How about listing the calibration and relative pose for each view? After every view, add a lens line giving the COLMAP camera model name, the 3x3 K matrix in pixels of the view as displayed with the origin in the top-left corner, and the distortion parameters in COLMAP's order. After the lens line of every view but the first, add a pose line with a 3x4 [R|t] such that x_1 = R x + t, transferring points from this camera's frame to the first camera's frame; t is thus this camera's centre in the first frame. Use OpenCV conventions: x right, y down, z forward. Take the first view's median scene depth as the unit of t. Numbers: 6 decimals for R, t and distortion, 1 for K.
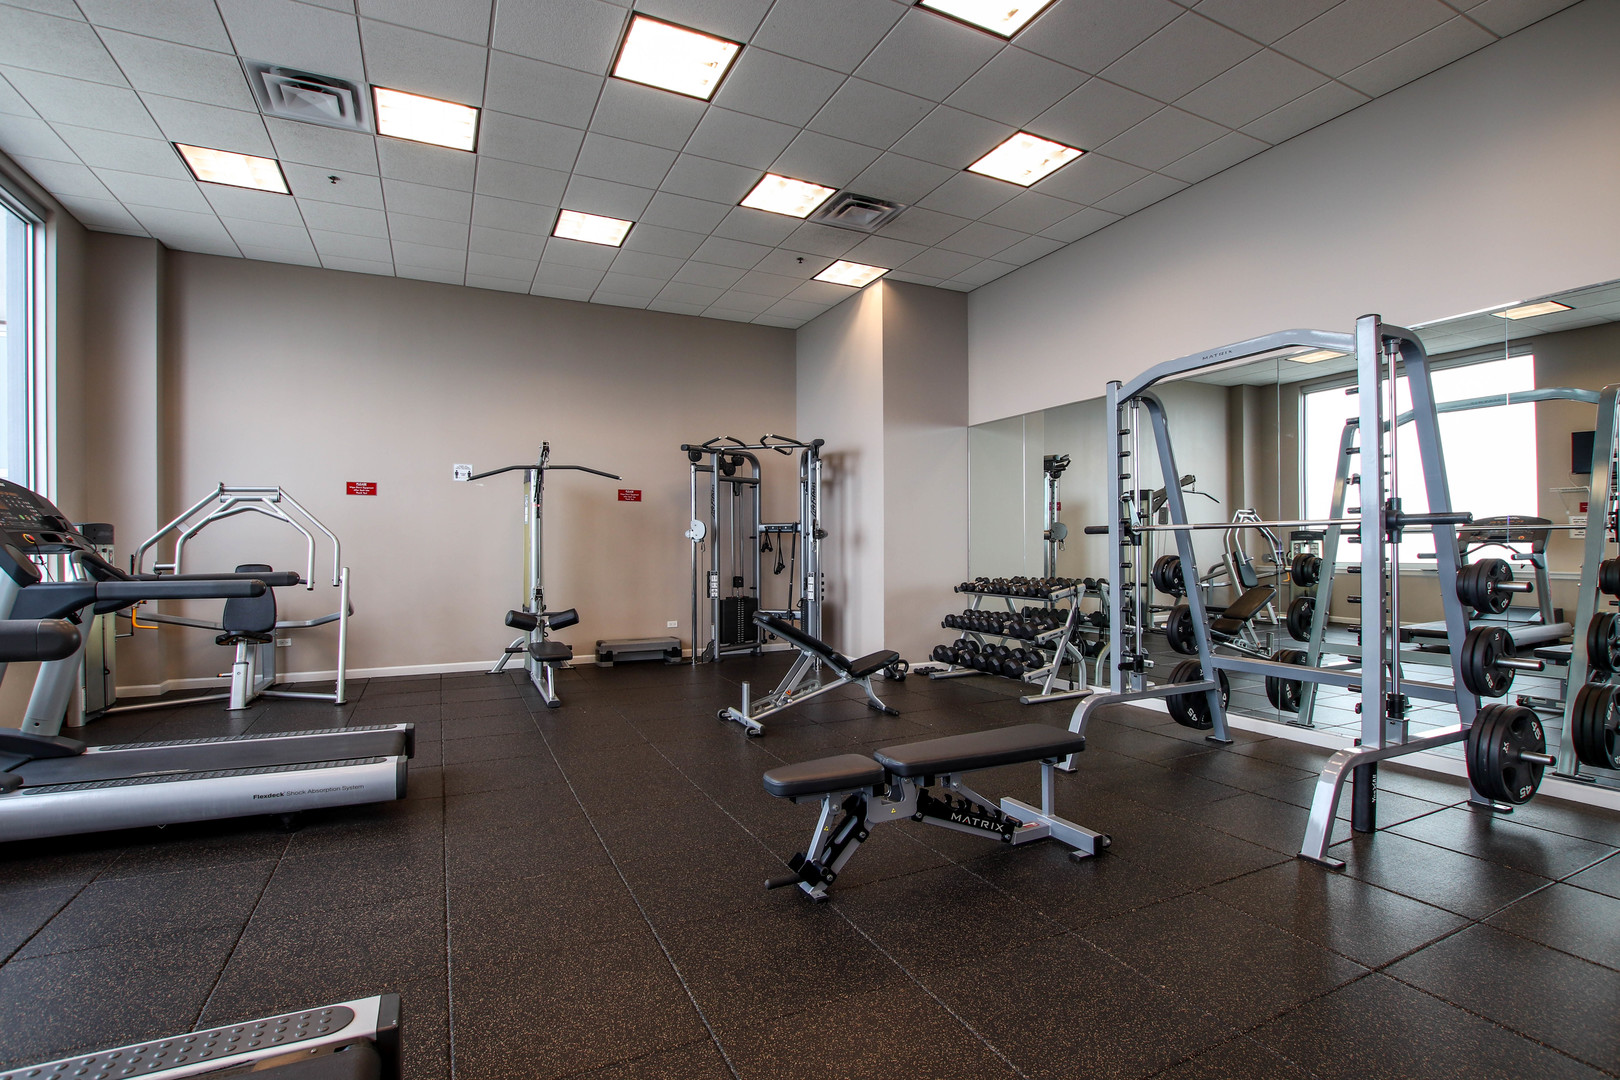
lens RADIAL K [[769.0, 0, 808.1], [0, 769.0, 551.7], [0, 0, 1]] dist [-0.026246, -0.000043]
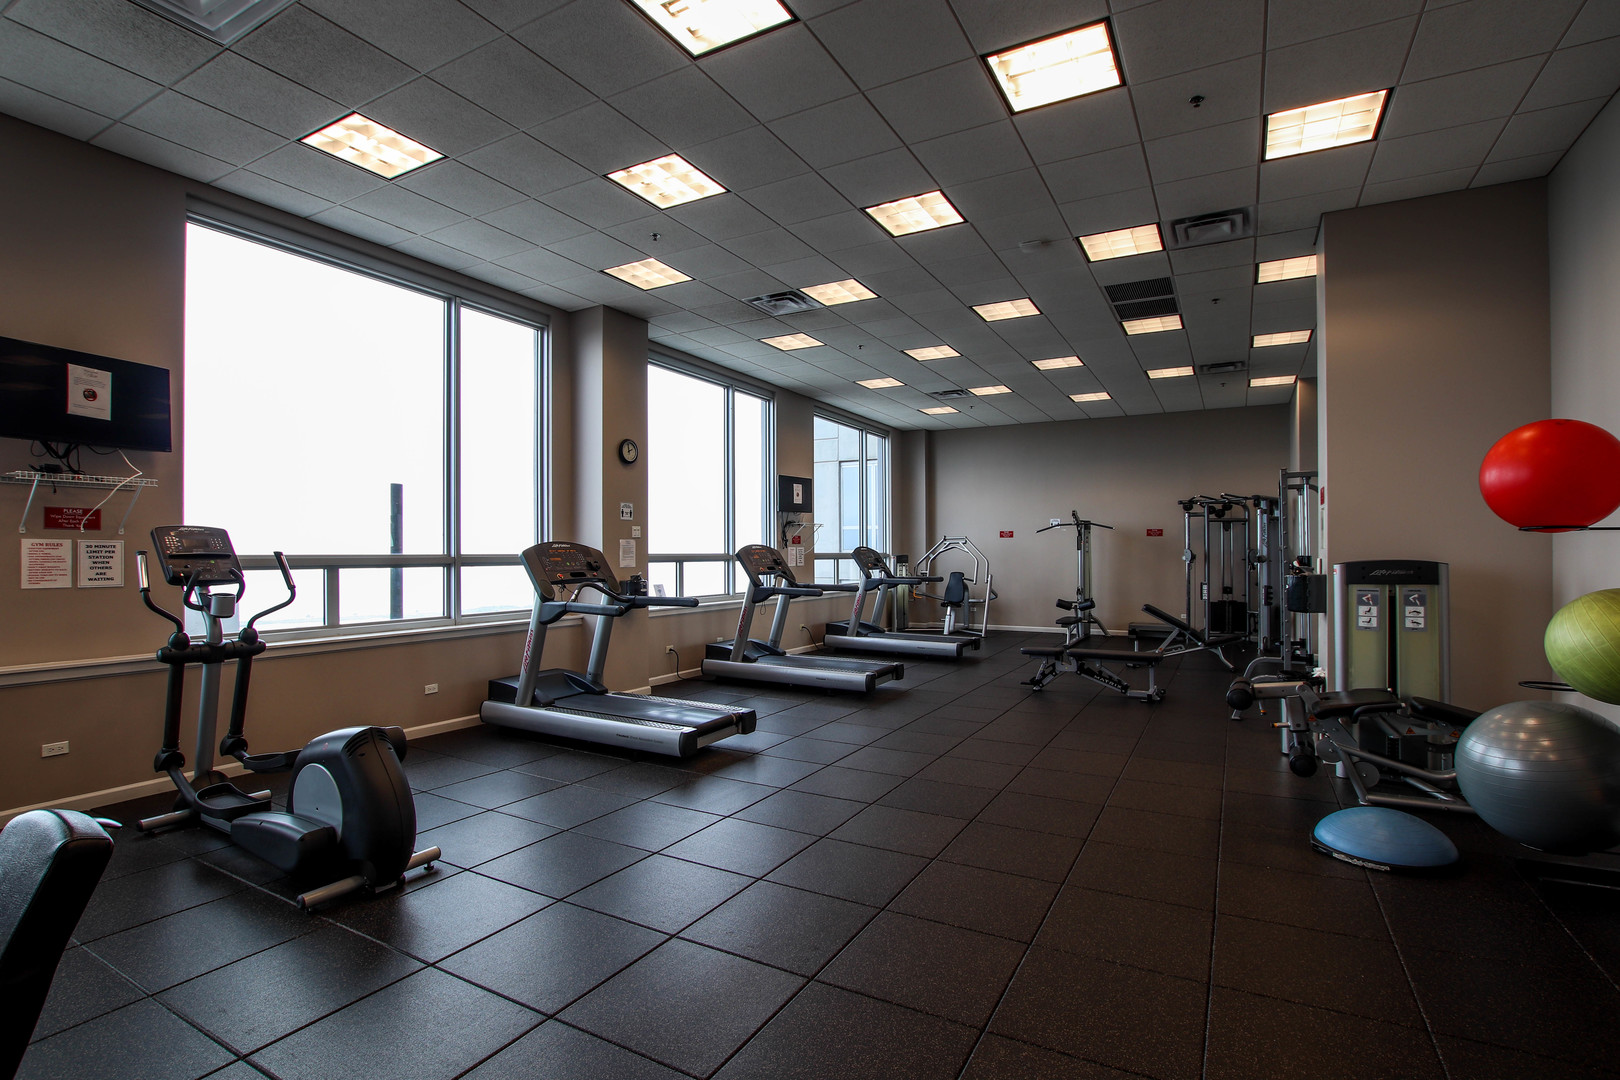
lens RADIAL K [[769.0, 0, 813.0], [0, 769.0, 544.9], [0, 0, 1]] dist [-0.026246, -0.000043]
pose [[0.577483, -0.004348, -0.816391, 0.819430], [-0.006374, 0.999931, -0.009834, -0.035443], [0.816378, 0.010883, 0.577415, -0.610428]]
